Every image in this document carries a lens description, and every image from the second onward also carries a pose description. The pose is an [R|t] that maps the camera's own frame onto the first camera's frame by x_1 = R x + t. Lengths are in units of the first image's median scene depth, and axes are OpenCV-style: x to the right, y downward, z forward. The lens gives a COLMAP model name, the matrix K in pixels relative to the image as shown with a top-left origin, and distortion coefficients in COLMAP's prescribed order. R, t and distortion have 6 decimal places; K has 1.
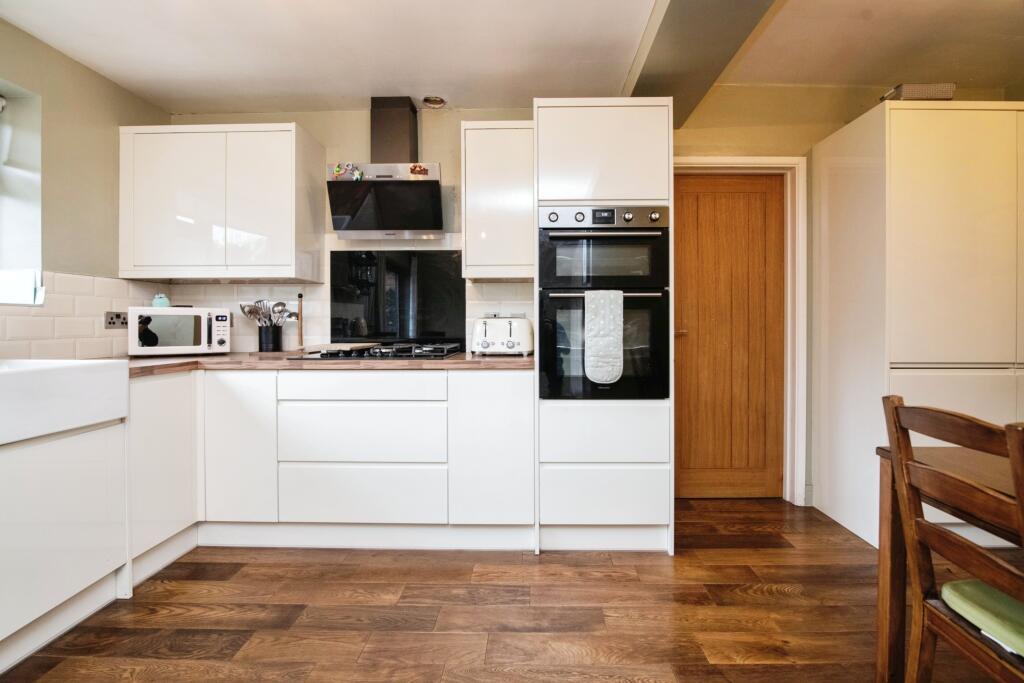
lens RADIAL K [[477.6, 0, 512.0], [0, 477.6, 341.5], [0, 0, 1]] dist [-0.002407, -0.000005]
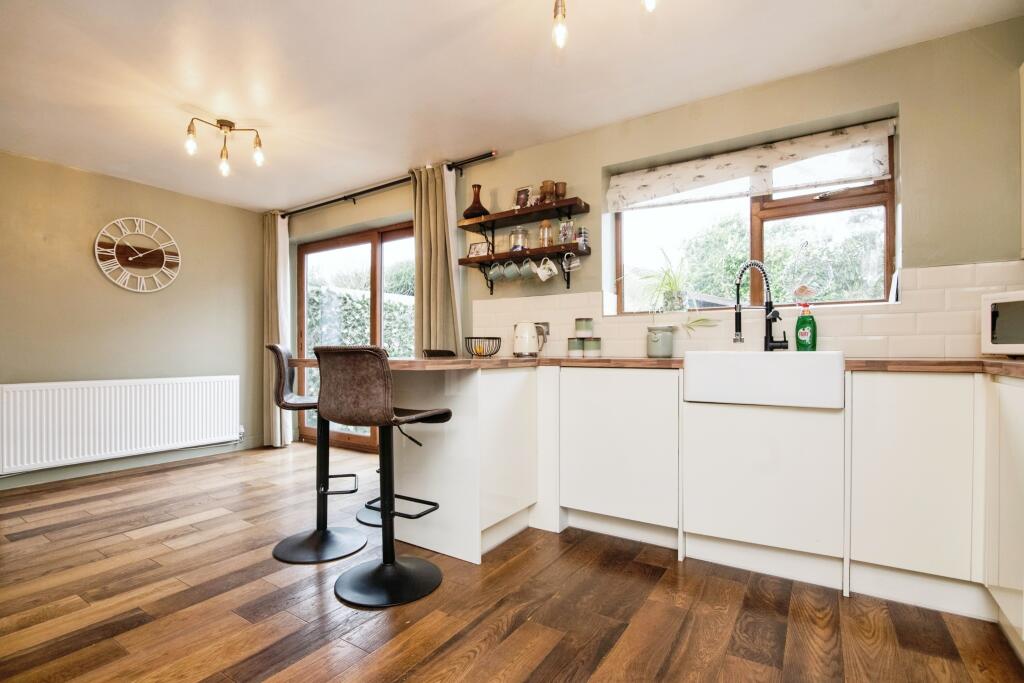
lens RADIAL K [[477.6, 0, 512.0], [0, 477.6, 341.5], [0, 0, 1]] dist [-0.002407, -0.000005]
pose [[-0.504839, -0.010111, -0.863155, 0.416366], [-0.015201, 0.999880, -0.002822, 0.029869], [0.863080, 0.011697, -0.504932, 0.947000]]
